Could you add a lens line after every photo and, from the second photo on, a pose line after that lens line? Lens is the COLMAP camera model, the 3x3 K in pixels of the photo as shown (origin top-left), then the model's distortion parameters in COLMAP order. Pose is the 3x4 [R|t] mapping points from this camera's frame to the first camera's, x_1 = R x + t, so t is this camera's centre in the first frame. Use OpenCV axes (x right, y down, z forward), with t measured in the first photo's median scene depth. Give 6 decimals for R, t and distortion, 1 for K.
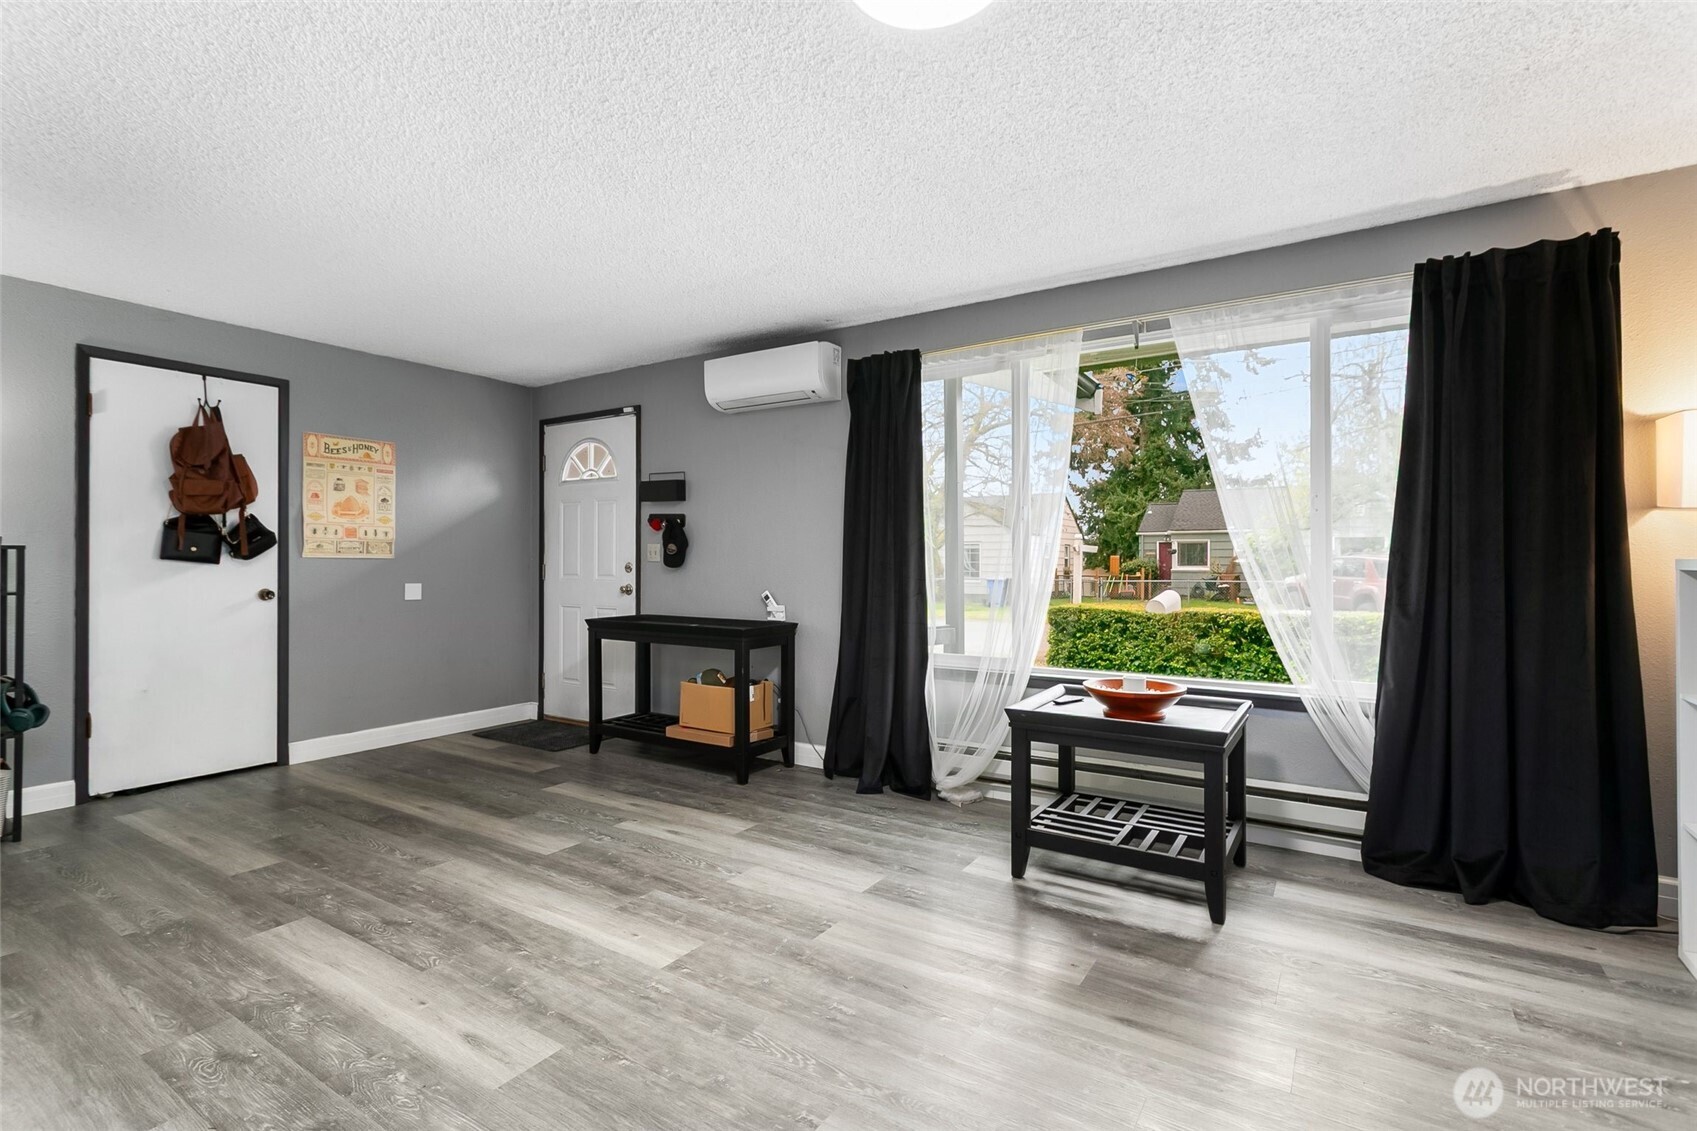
lens RADIAL K [[794.4, 0, 847.2], [0, 794.4, 556.4], [0, 0, 1]] dist [-0.000788, 0.000077]
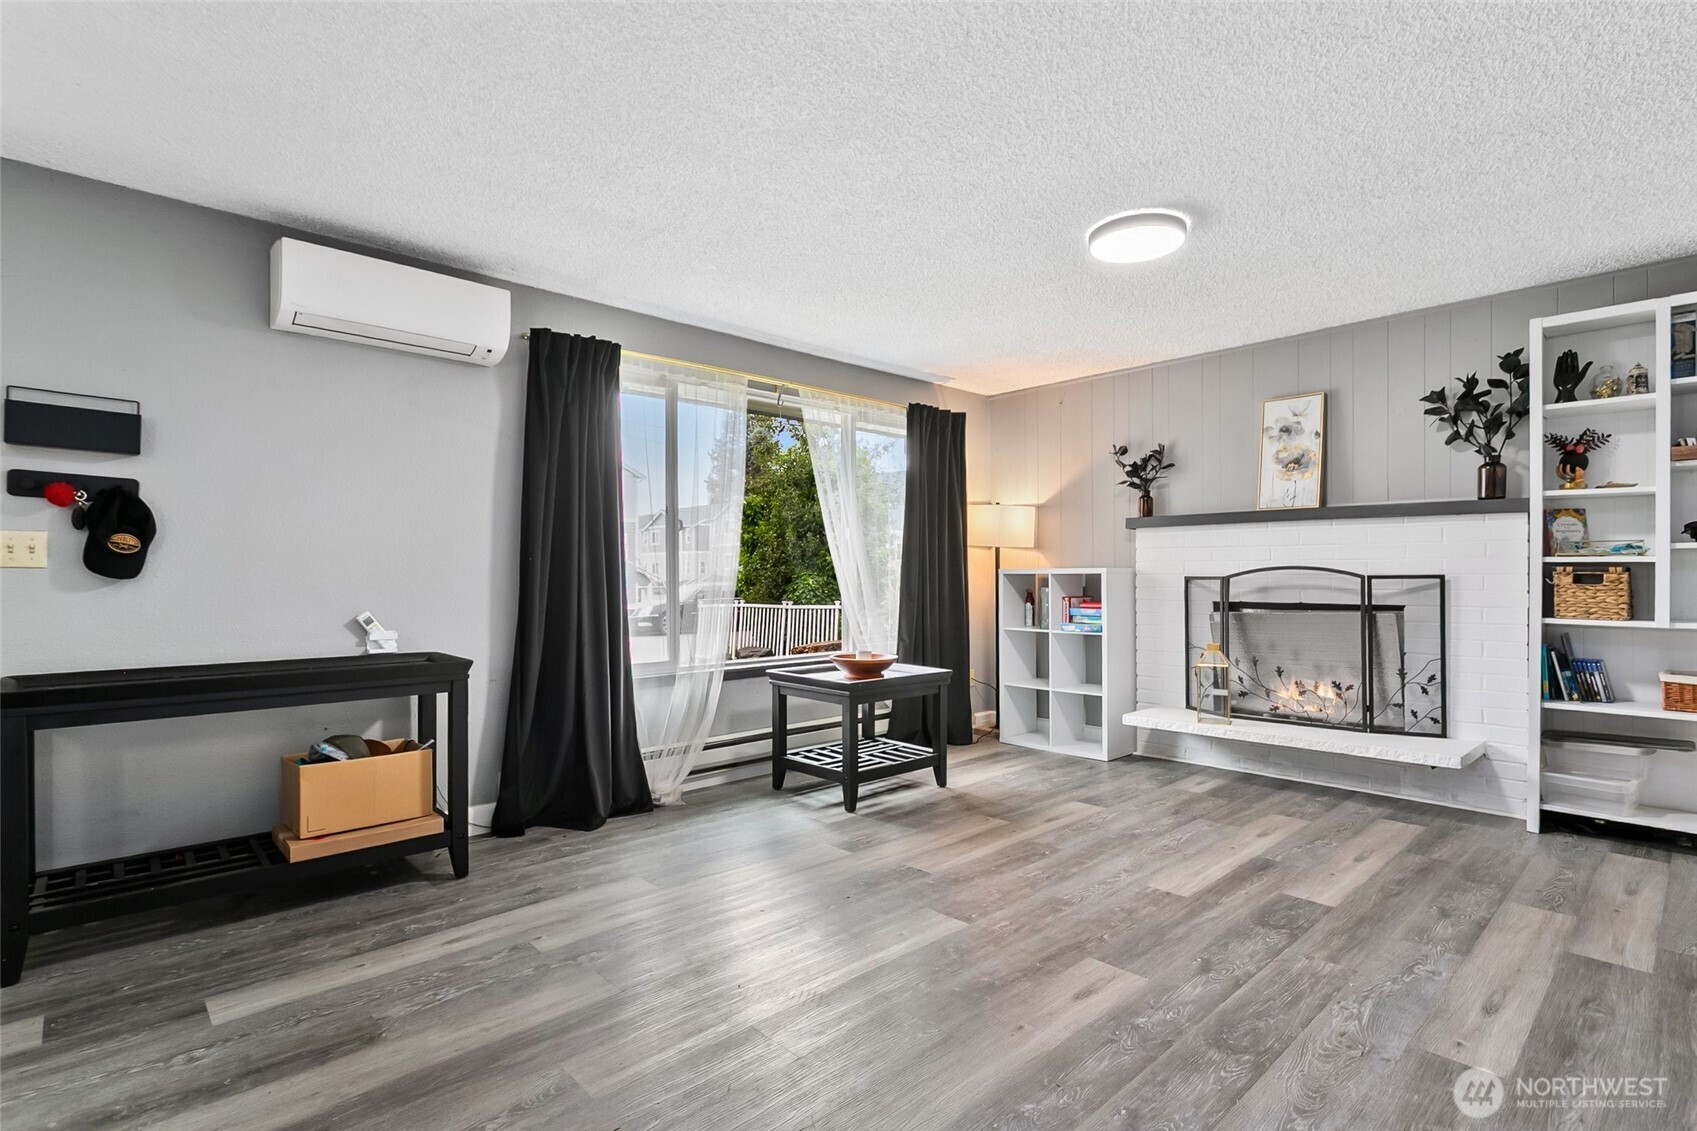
lens RADIAL K [[817.7, 0, 851.3], [0, 817.7, 573.7], [0, 0, 1]] dist [0.002141, 0.001326]
pose [[0.240315, 0.002600, 0.970692, -0.852365], [-0.004878, 0.999987, -0.001471, 0.012802], [-0.970683, -0.004382, 0.240324, 0.535465]]
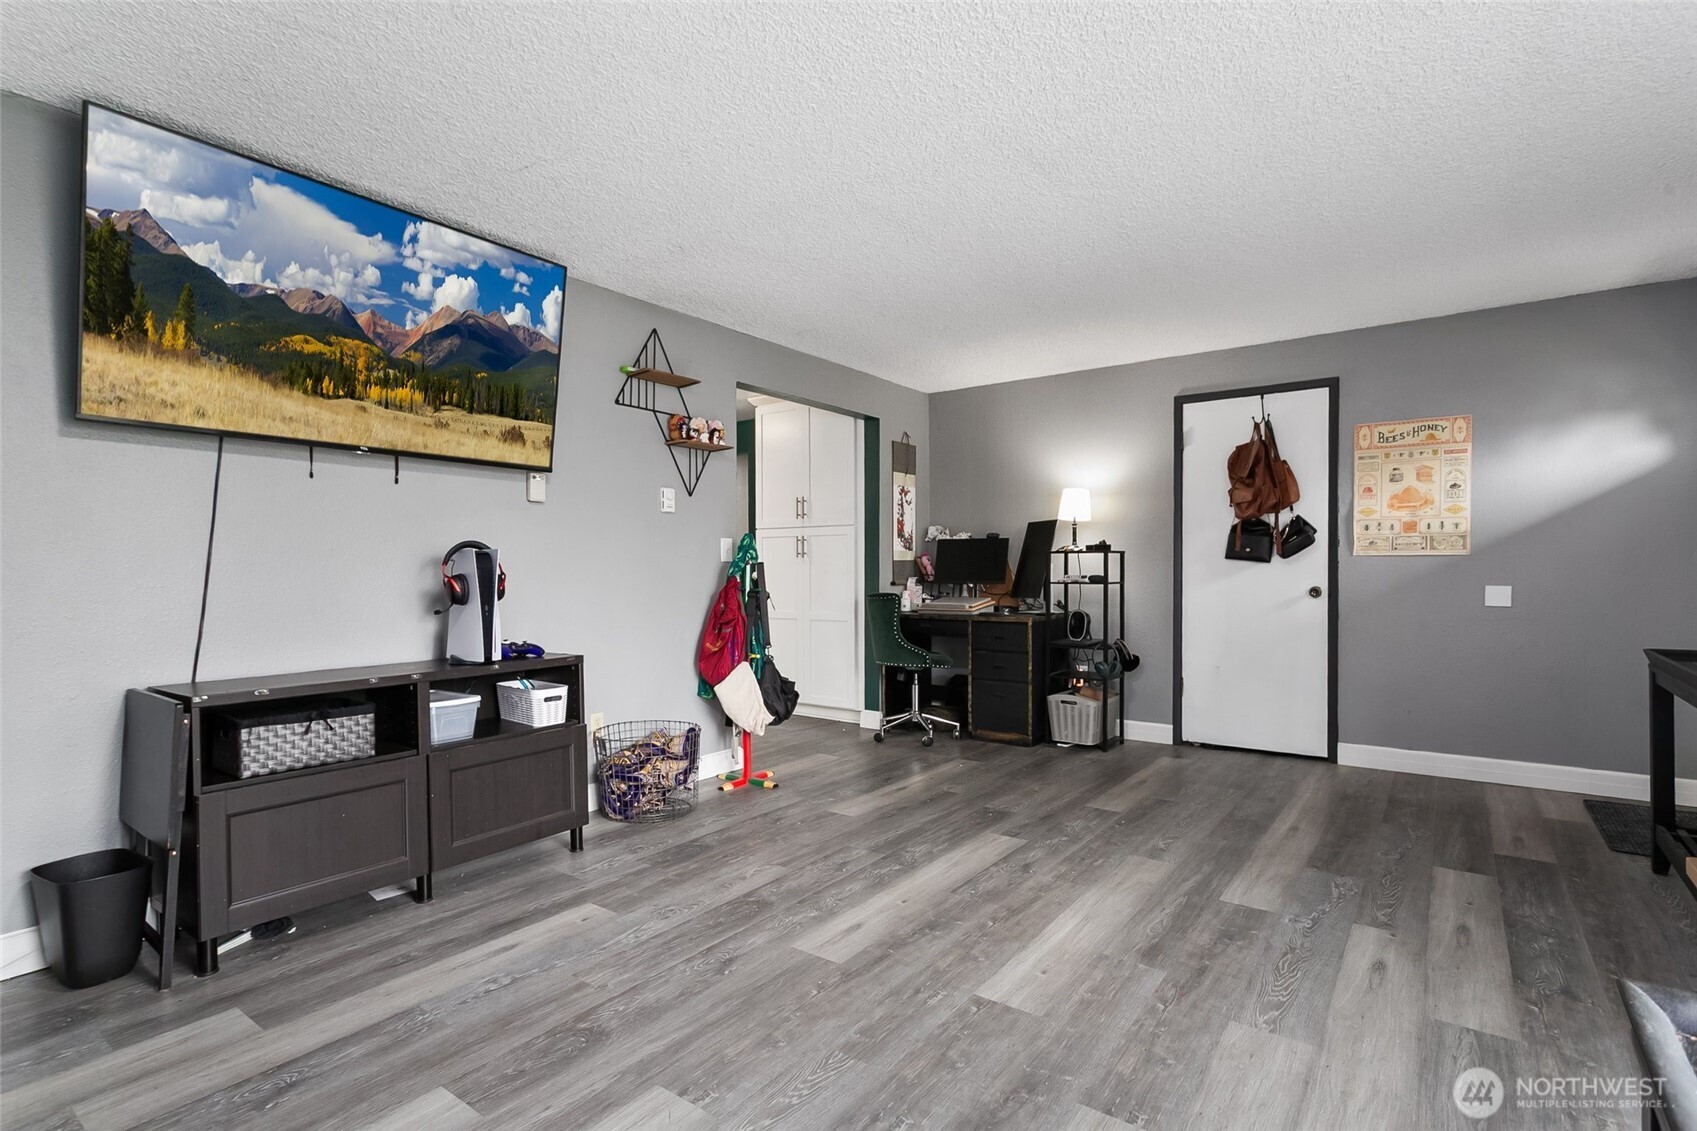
lens RADIAL K [[817.7, 0, 851.3], [0, 817.7, 573.7], [0, 0, 1]] dist [0.002141, 0.001326]
pose [[-0.064013, 0.004460, -0.997939, 0.435766], [0.012077, 0.999920, 0.003694, 0.015449], [0.997876, -0.011816, -0.064062, 0.558851]]
